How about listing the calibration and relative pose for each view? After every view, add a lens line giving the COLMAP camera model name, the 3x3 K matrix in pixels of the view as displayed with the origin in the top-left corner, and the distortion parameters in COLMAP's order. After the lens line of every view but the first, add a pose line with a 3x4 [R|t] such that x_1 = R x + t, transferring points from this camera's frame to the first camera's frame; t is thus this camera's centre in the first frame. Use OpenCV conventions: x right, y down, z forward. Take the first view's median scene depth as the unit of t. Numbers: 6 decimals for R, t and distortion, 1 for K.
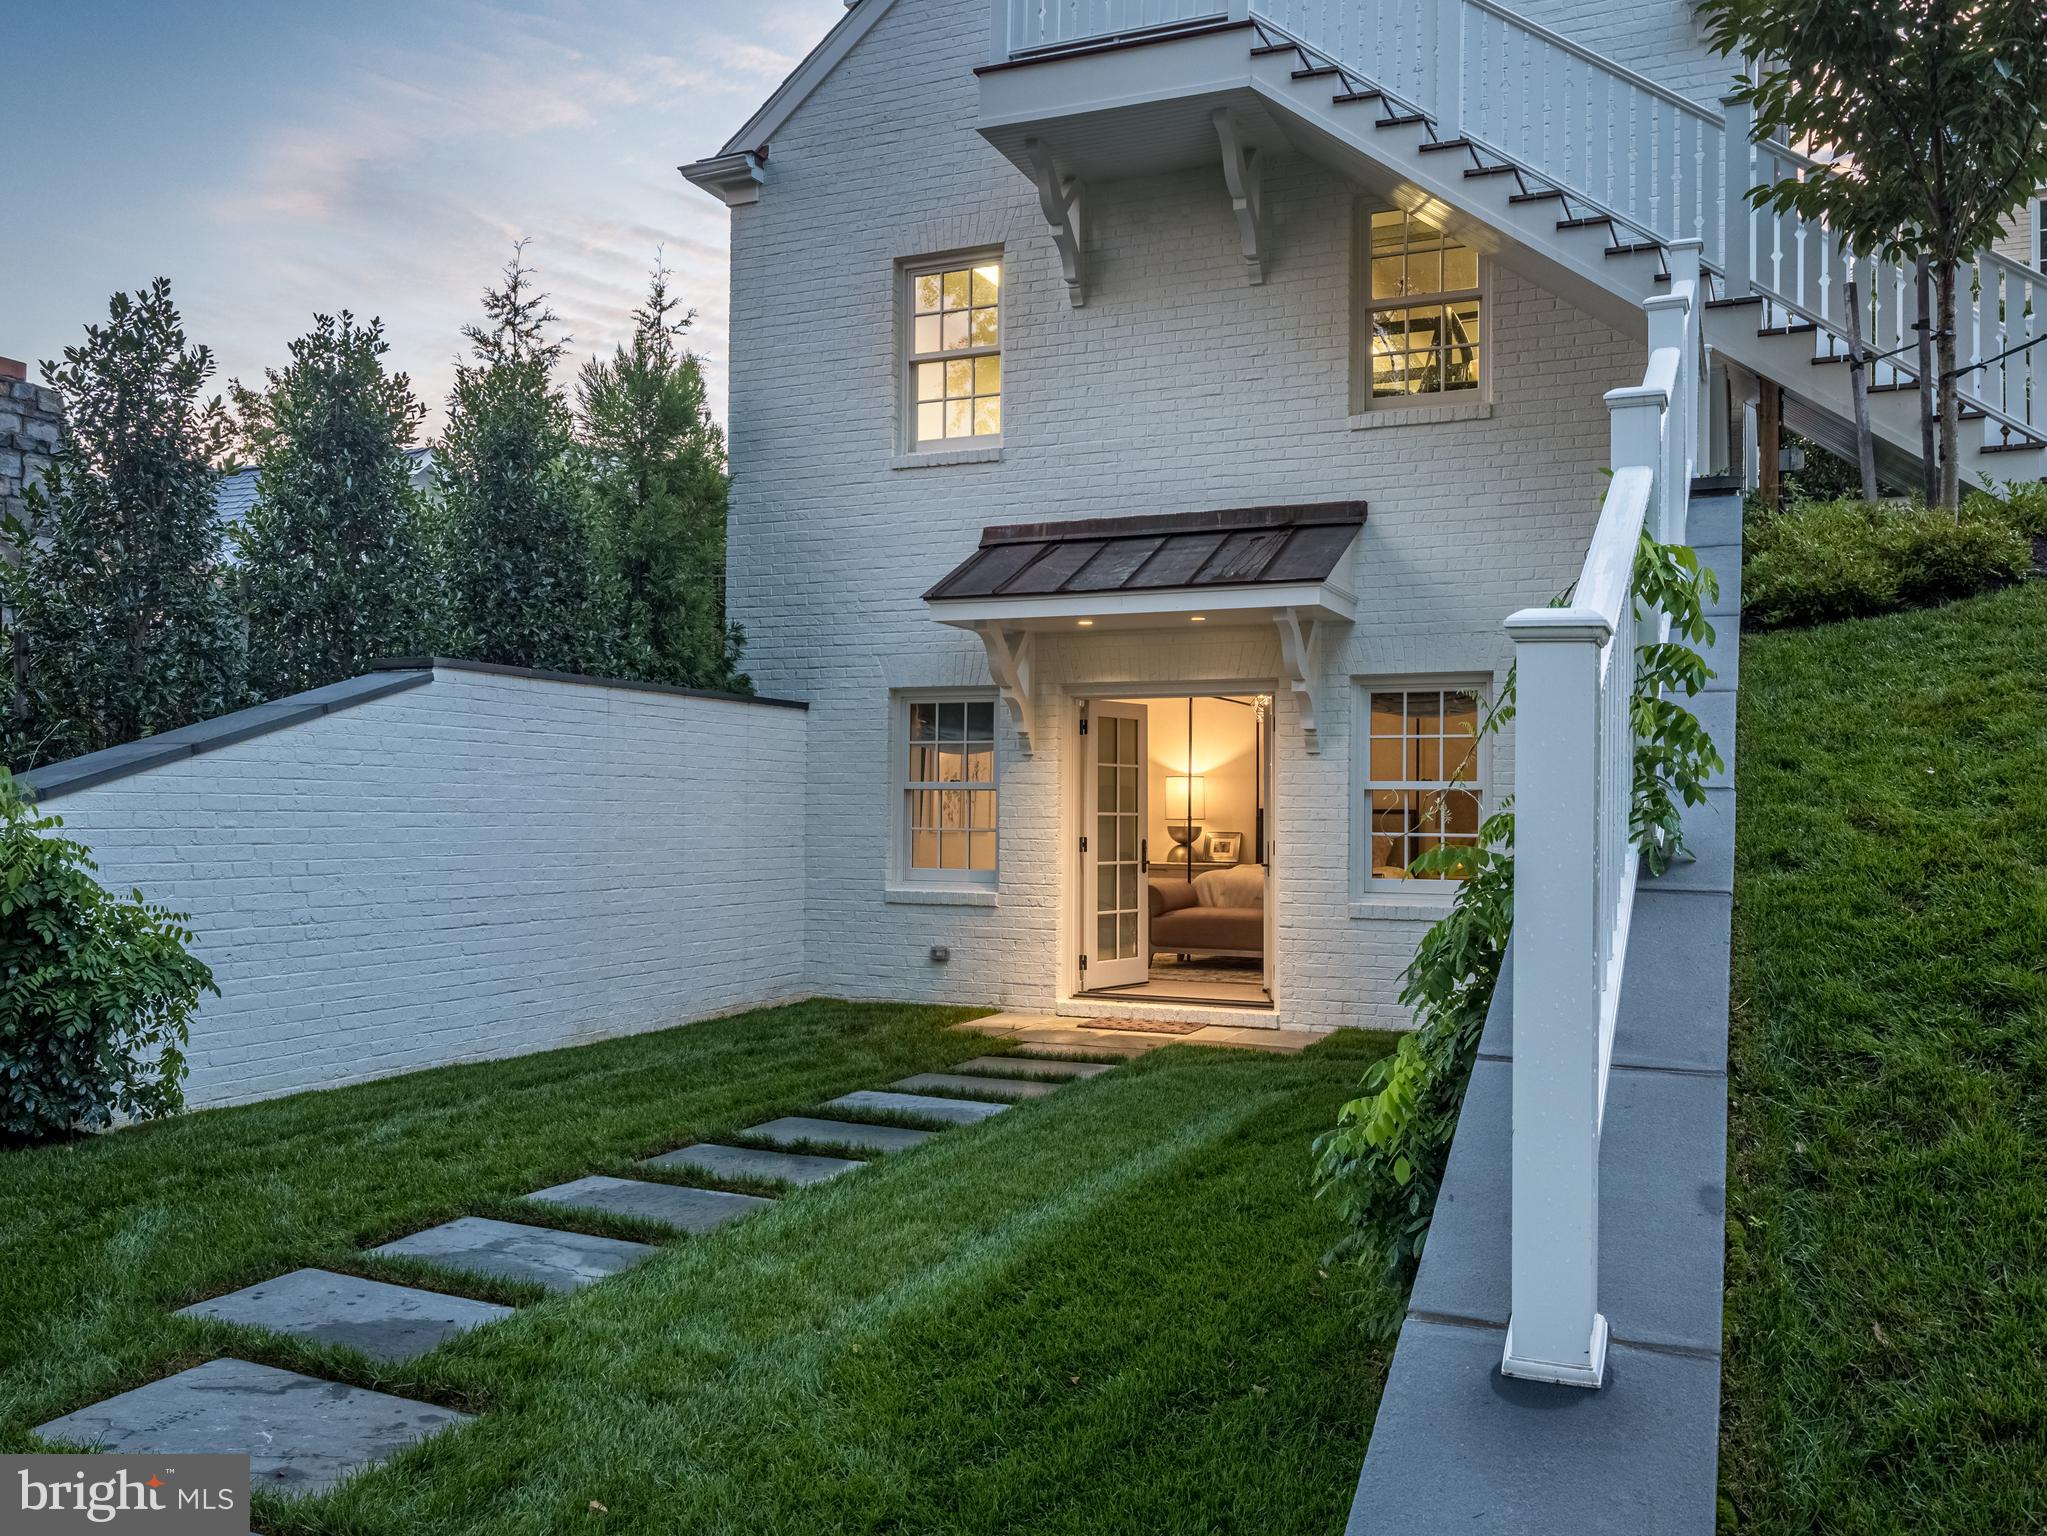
lens RADIAL K [[1620.1, 0, 1023.5], [0, 1620.1, 768.0], [0, 0, 1]] dist [0.003432, 0.003151]
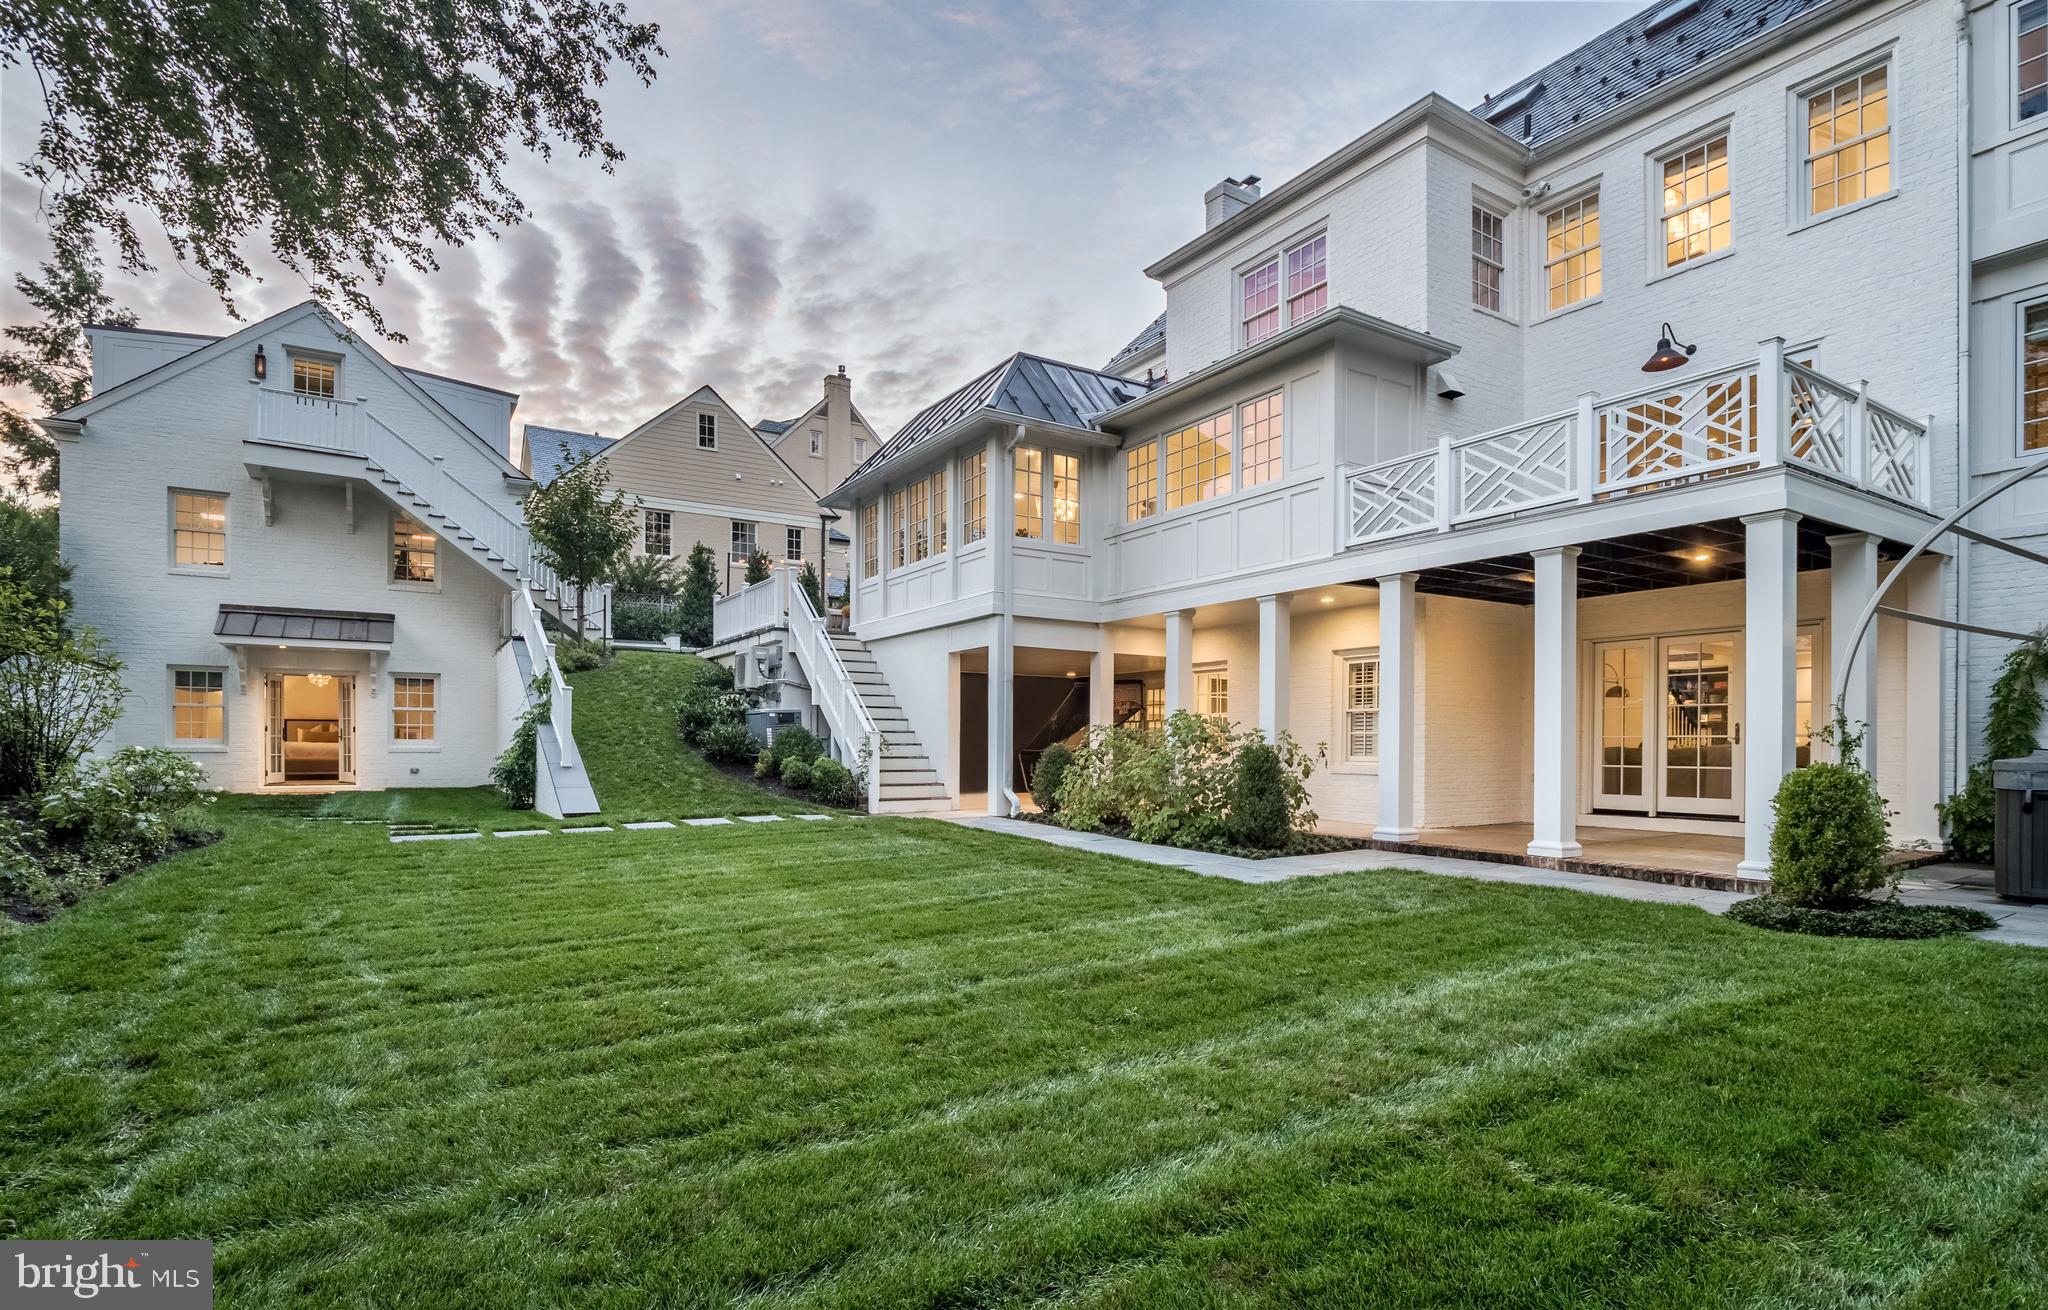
lens RADIAL K [[986.1, 0, 976.2], [0, 986.1, 739.0], [0, 0, 1]] dist [-0.002103, 0.000038]
pose [[0.574237, 0.009009, 0.818640, -0.618400], [-0.003739, 0.999958, -0.008382, 0.074044], [-0.818681, 0.001753, 0.574246, -0.874731]]
